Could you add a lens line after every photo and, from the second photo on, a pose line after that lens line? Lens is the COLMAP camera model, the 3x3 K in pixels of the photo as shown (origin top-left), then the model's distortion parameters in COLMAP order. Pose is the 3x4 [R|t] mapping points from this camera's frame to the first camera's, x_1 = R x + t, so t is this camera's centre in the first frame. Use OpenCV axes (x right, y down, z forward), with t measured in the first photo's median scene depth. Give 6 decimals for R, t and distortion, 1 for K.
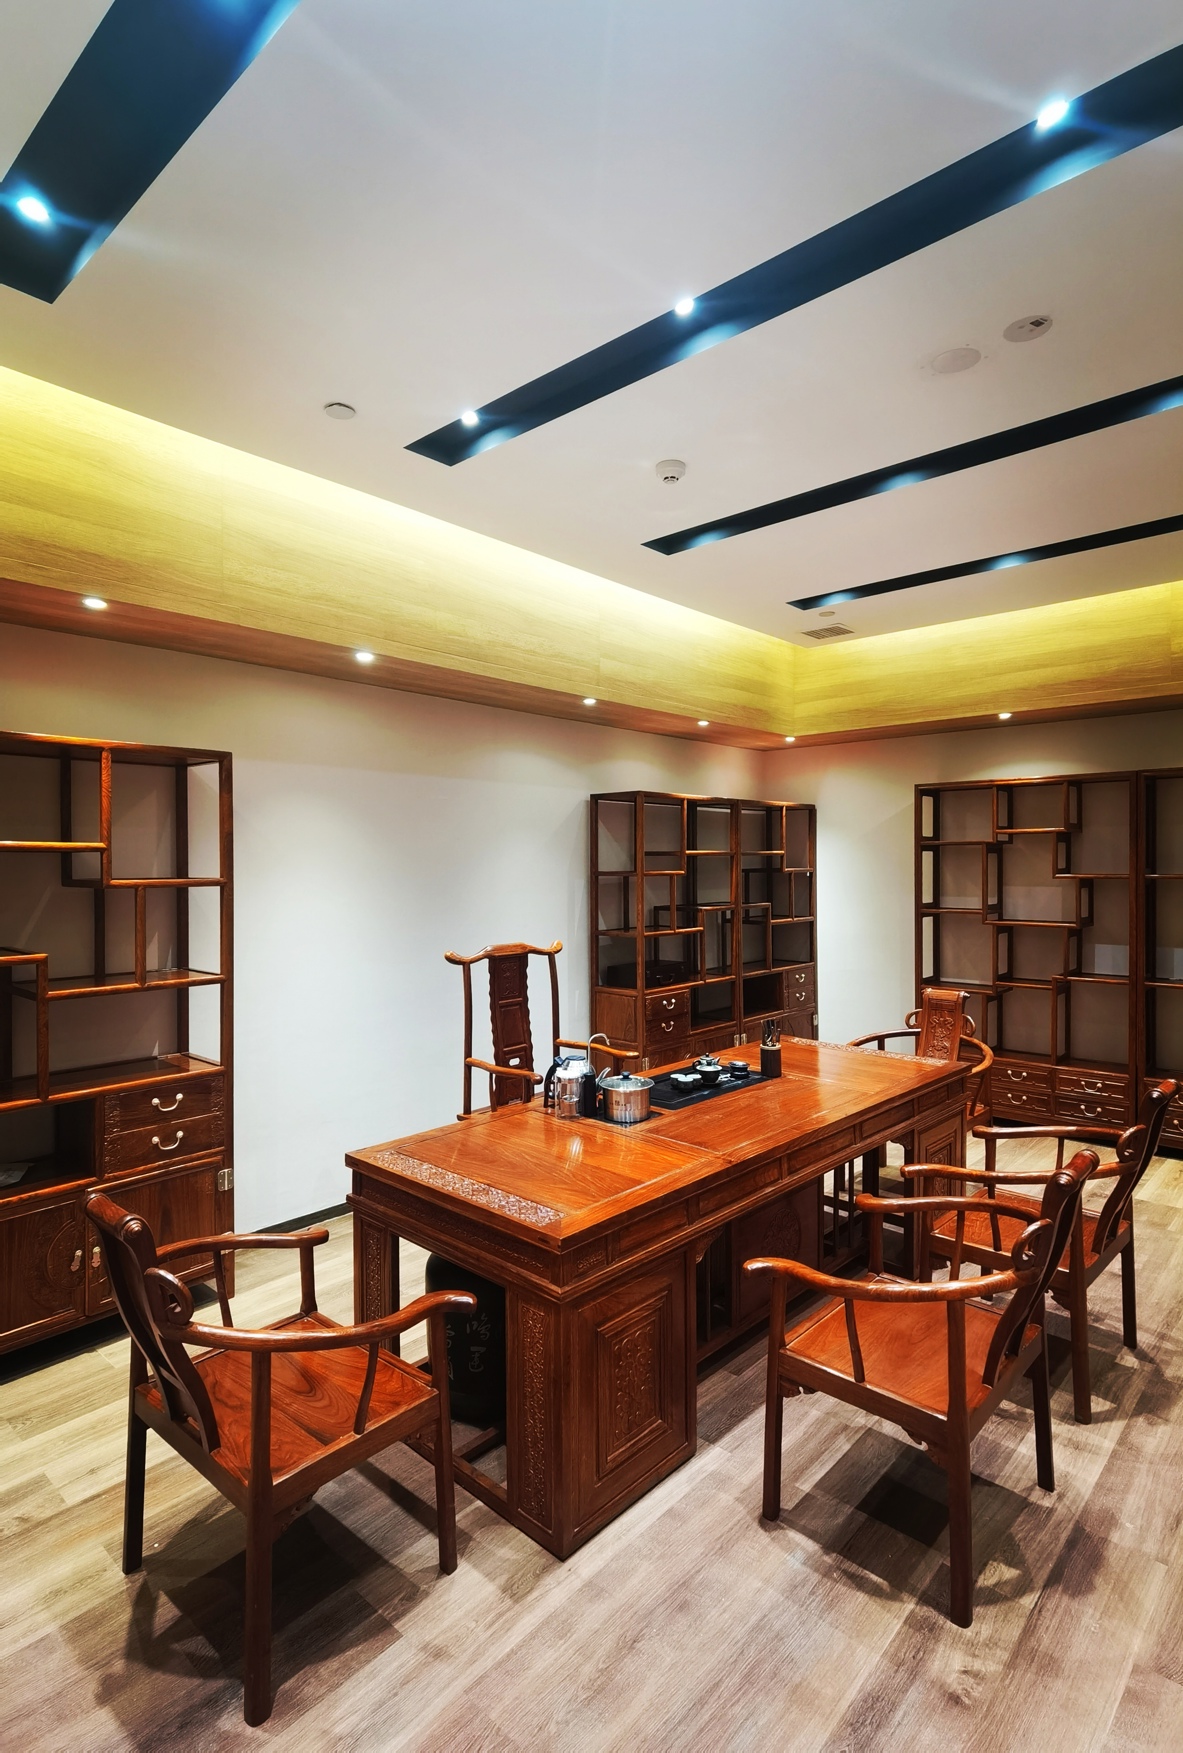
lens RADIAL K [[908.9, 0, 591.5], [0, 908.9, 876.5], [0, 0, 1]] dist [0.124316, -0.082796]
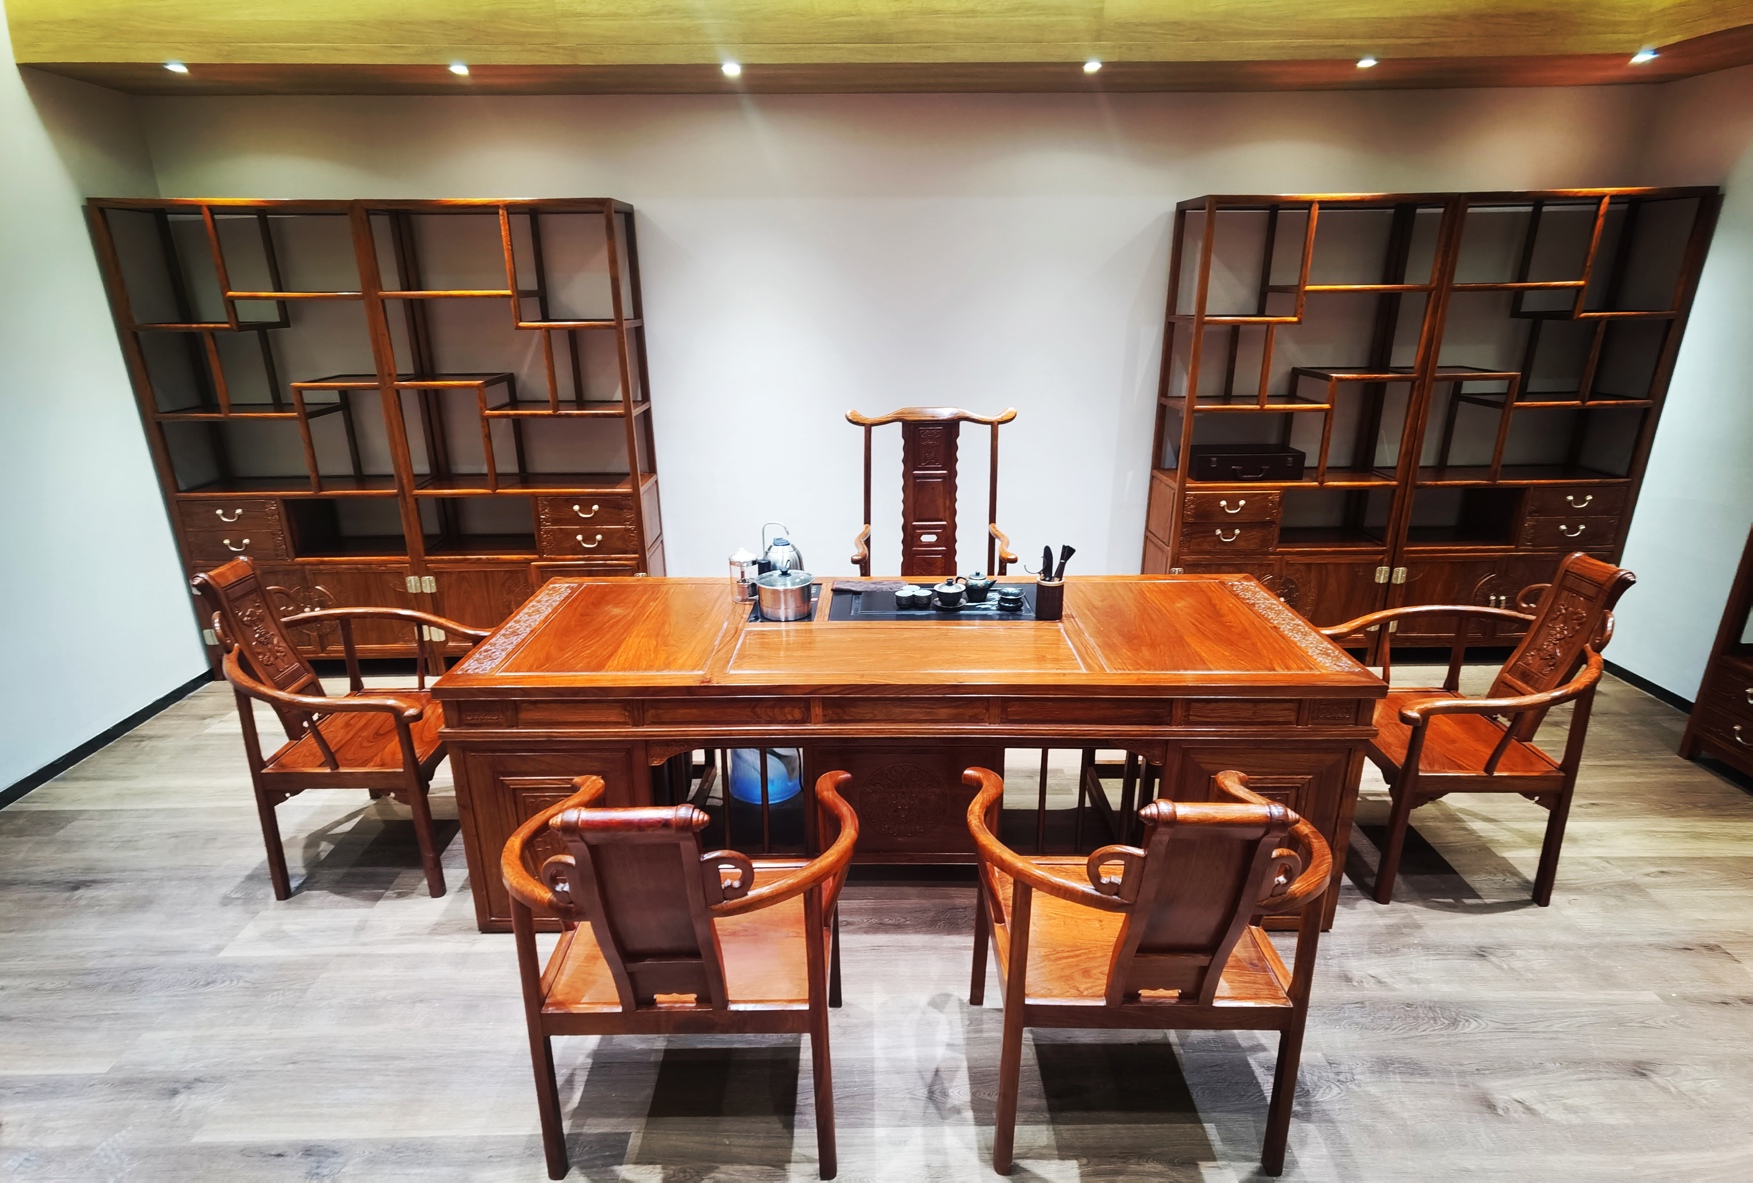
lens RADIAL K [[933.3, 0, 876.5], [0, 933.3, 591.5], [0, 0, 1]] dist [0.063576, -0.044387]
pose [[0.671190, 0.228335, -0.705243, 0.571008], [-0.008410, 0.953662, 0.300761, -0.027682], [0.741238, -0.195936, 0.642009, 0.370193]]
